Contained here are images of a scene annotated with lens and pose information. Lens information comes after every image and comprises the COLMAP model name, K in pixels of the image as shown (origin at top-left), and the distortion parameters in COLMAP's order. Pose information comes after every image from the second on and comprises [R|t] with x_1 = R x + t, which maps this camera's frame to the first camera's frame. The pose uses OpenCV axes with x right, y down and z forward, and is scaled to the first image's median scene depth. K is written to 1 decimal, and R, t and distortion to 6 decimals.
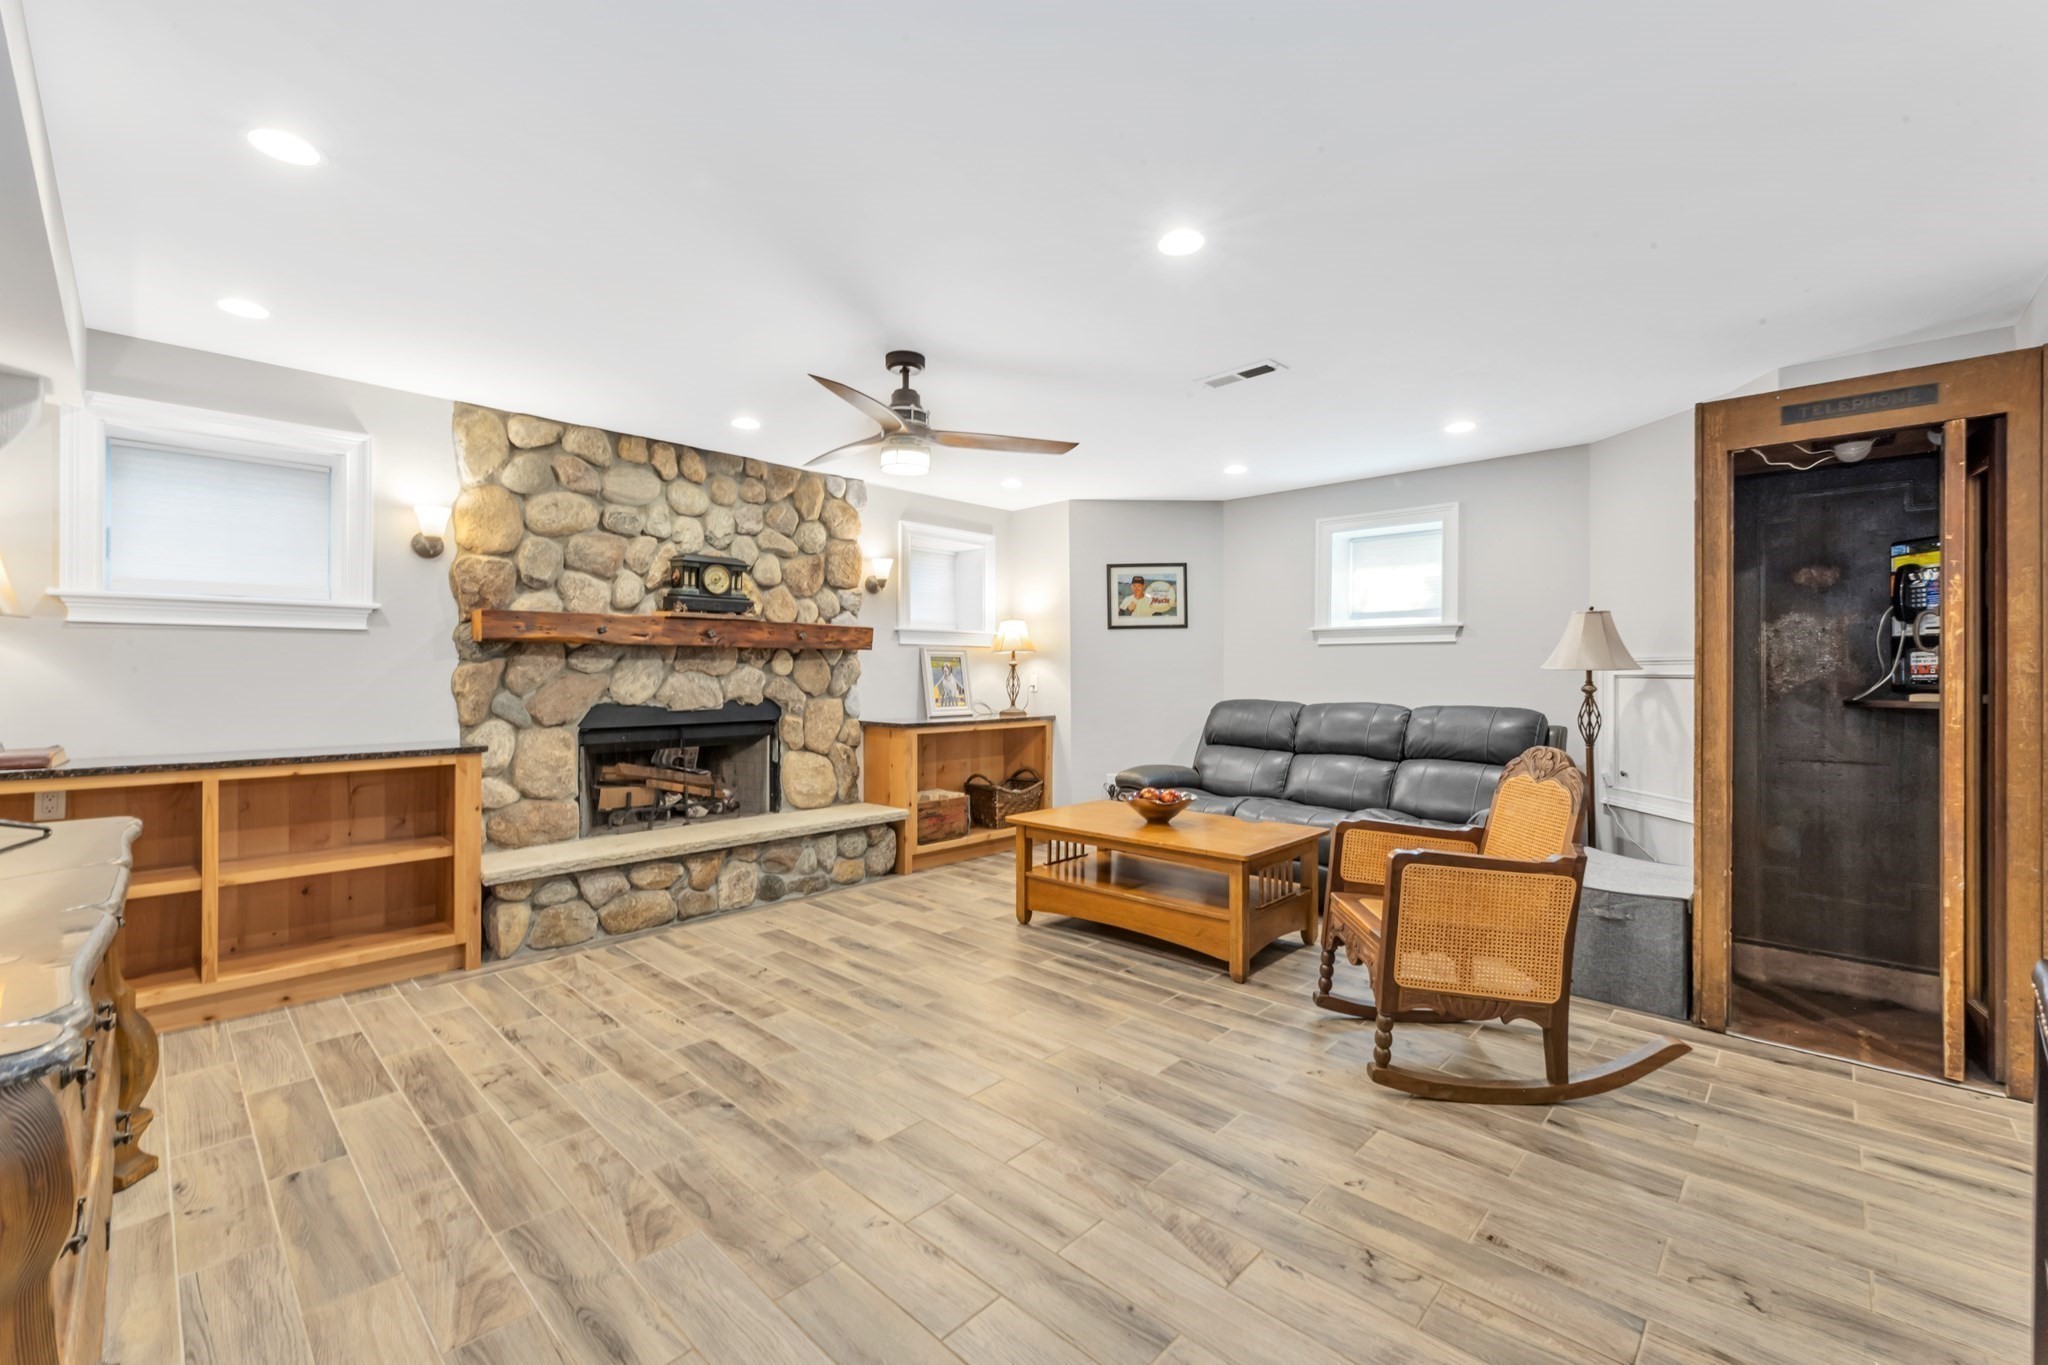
lens RADIAL K [[830.9, 0, 1038.4], [0, 830.9, 671.0], [0, 0, 1]] dist [-0.000348, -0.000092]
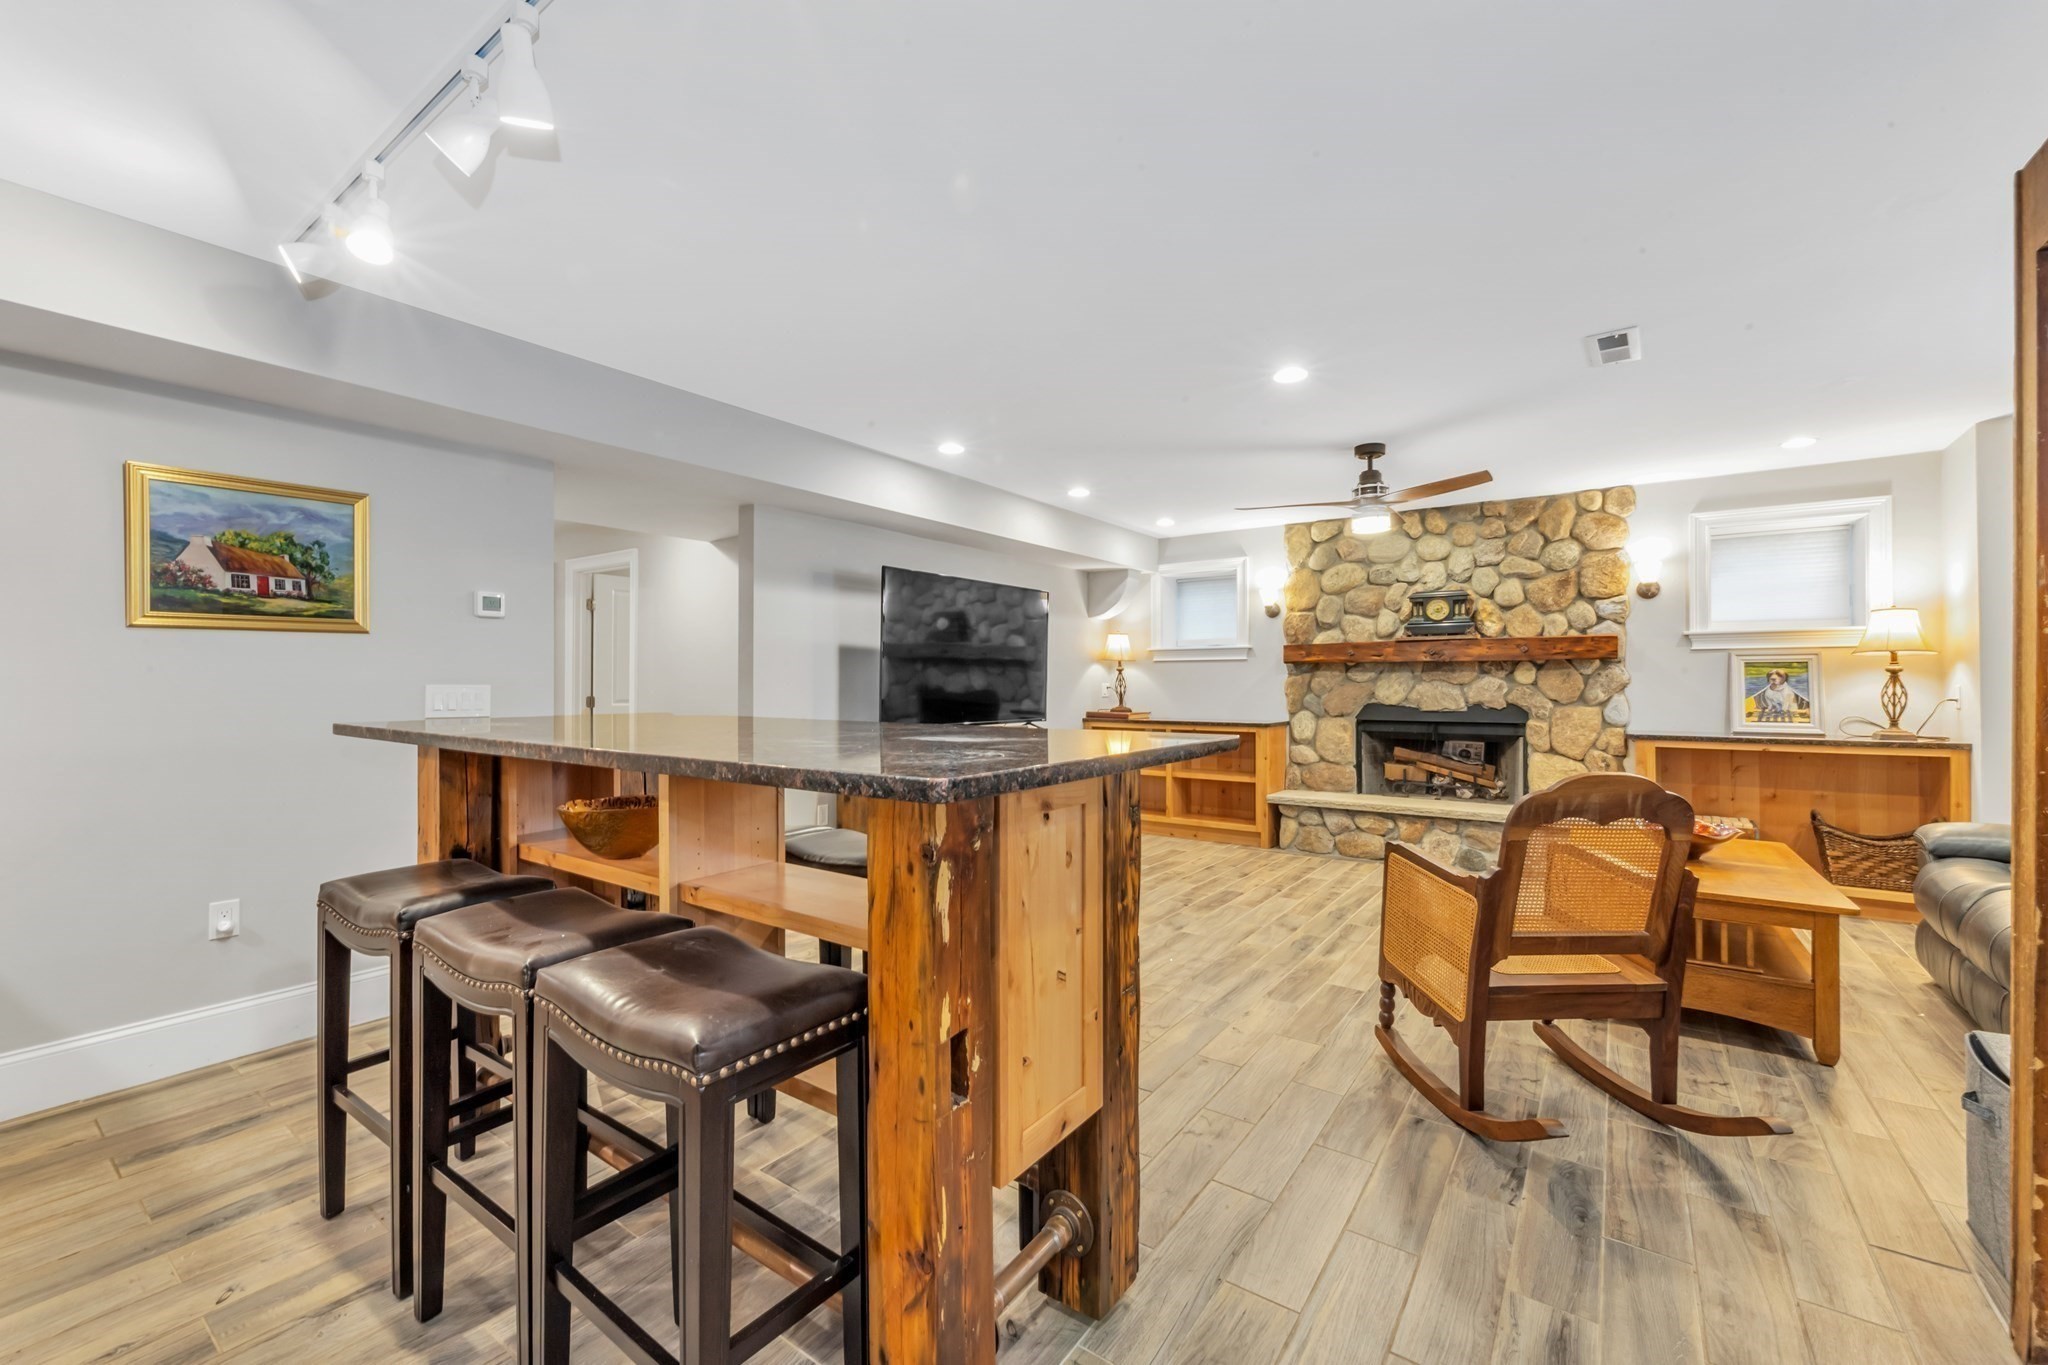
lens RADIAL K [[836.2, 0, 1024.0], [0, 836.2, 682.5], [0, 0, 1]] dist [0.001533, 0.000127]
pose [[0.136183, 0.000168, -0.990684, 0.785071], [0.003652, 0.999993, 0.000672, -0.000220], [0.990677, -0.003709, 0.136182, 0.187184]]
